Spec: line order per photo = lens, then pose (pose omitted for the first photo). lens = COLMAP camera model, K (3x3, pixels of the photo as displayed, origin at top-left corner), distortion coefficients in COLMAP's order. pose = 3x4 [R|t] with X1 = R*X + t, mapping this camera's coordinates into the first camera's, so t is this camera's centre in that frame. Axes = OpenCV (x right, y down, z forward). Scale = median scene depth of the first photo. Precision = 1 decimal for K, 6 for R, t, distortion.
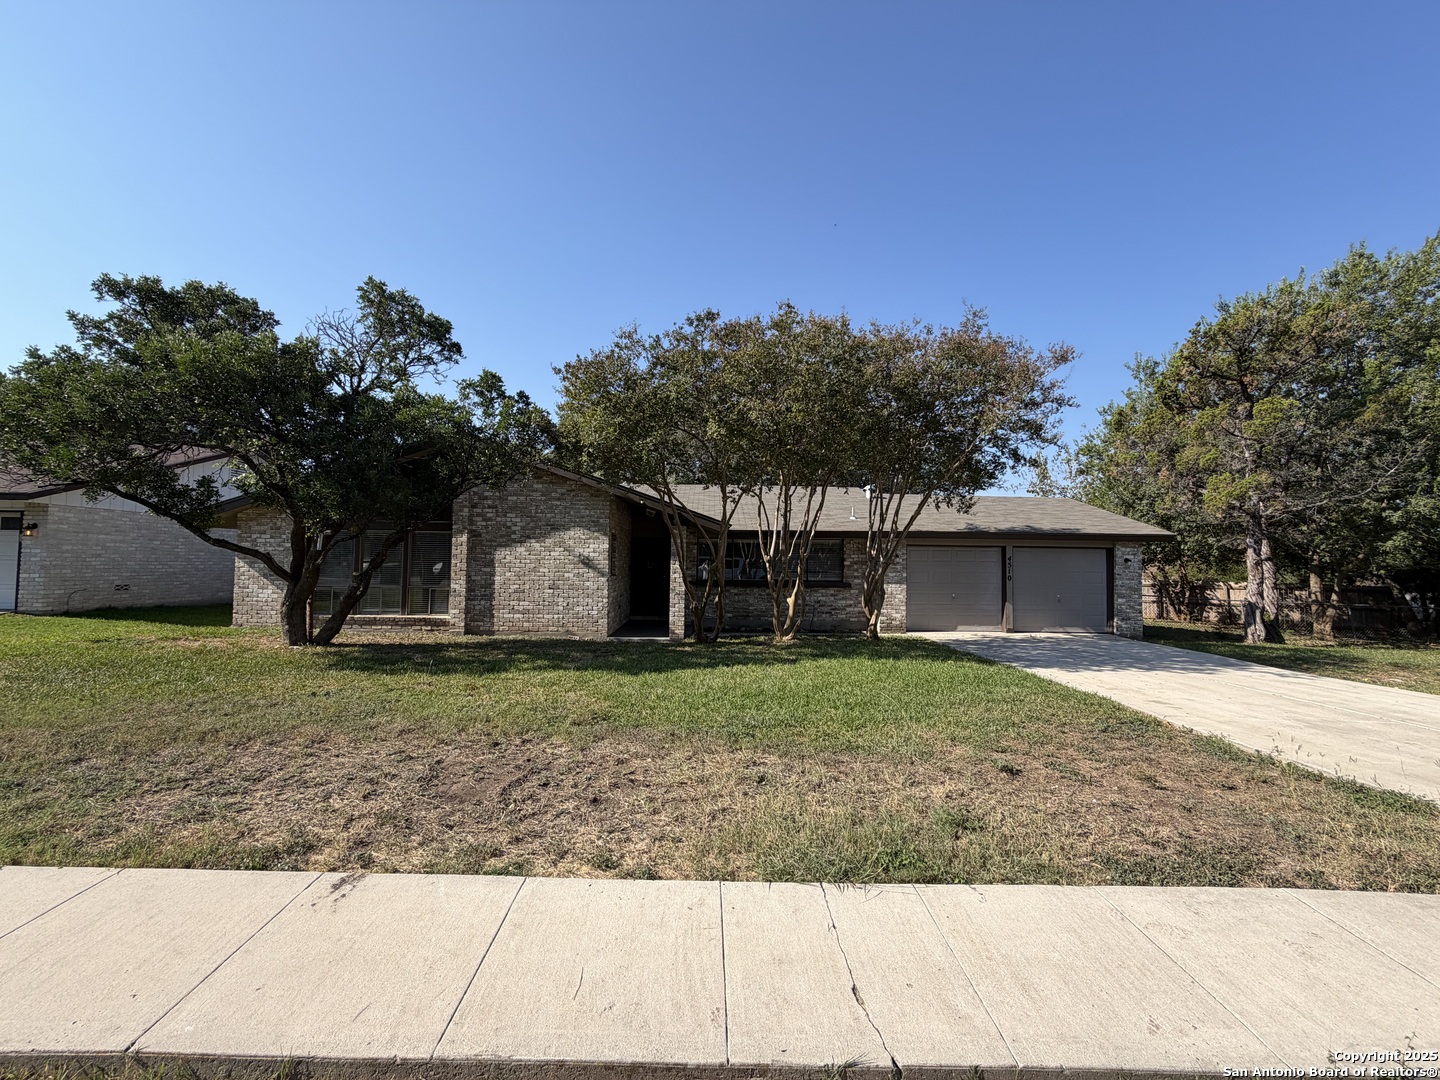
lens RADIAL K [[569.2, 0, 717.6], [0, 569.2, 536.4], [0, 0, 1]] dist [0.000537, 0.001471]
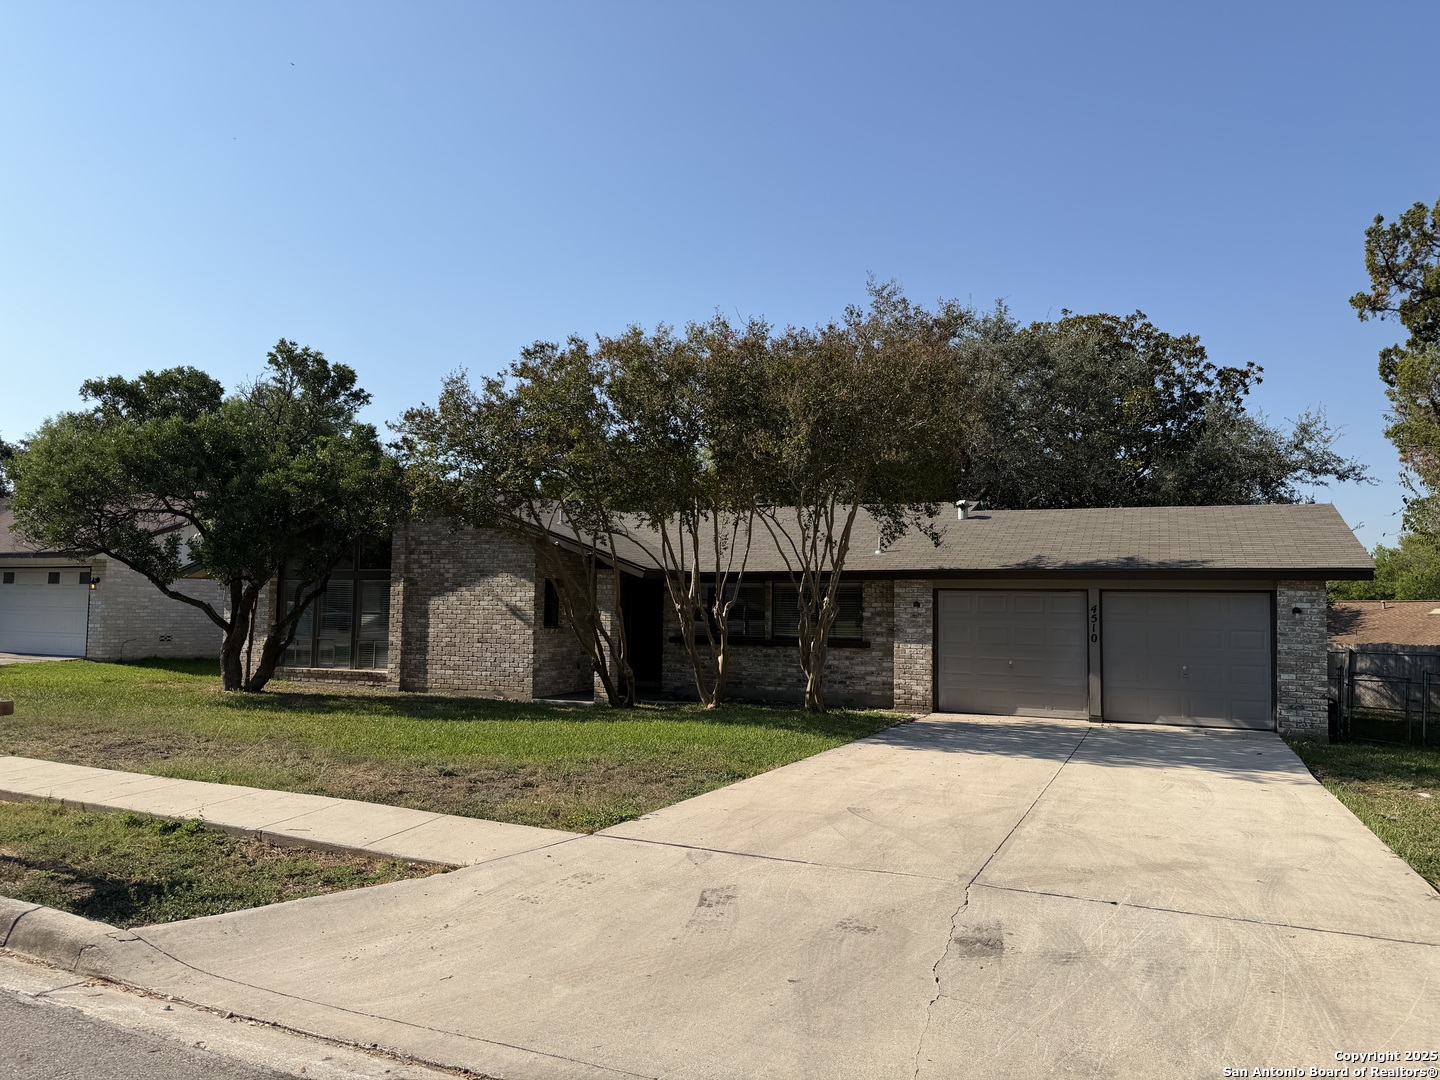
lens RADIAL K [[1009.9, 0, 721.0], [0, 1009.9, 538.4], [0, 0, 1]] dist [0.040845, -0.013608]
pose [[0.909057, -0.030397, -0.415562, 0.717005], [0.016911, 0.999205, -0.036094, -0.007168], [0.416329, 0.025784, 0.908849, -0.289334]]
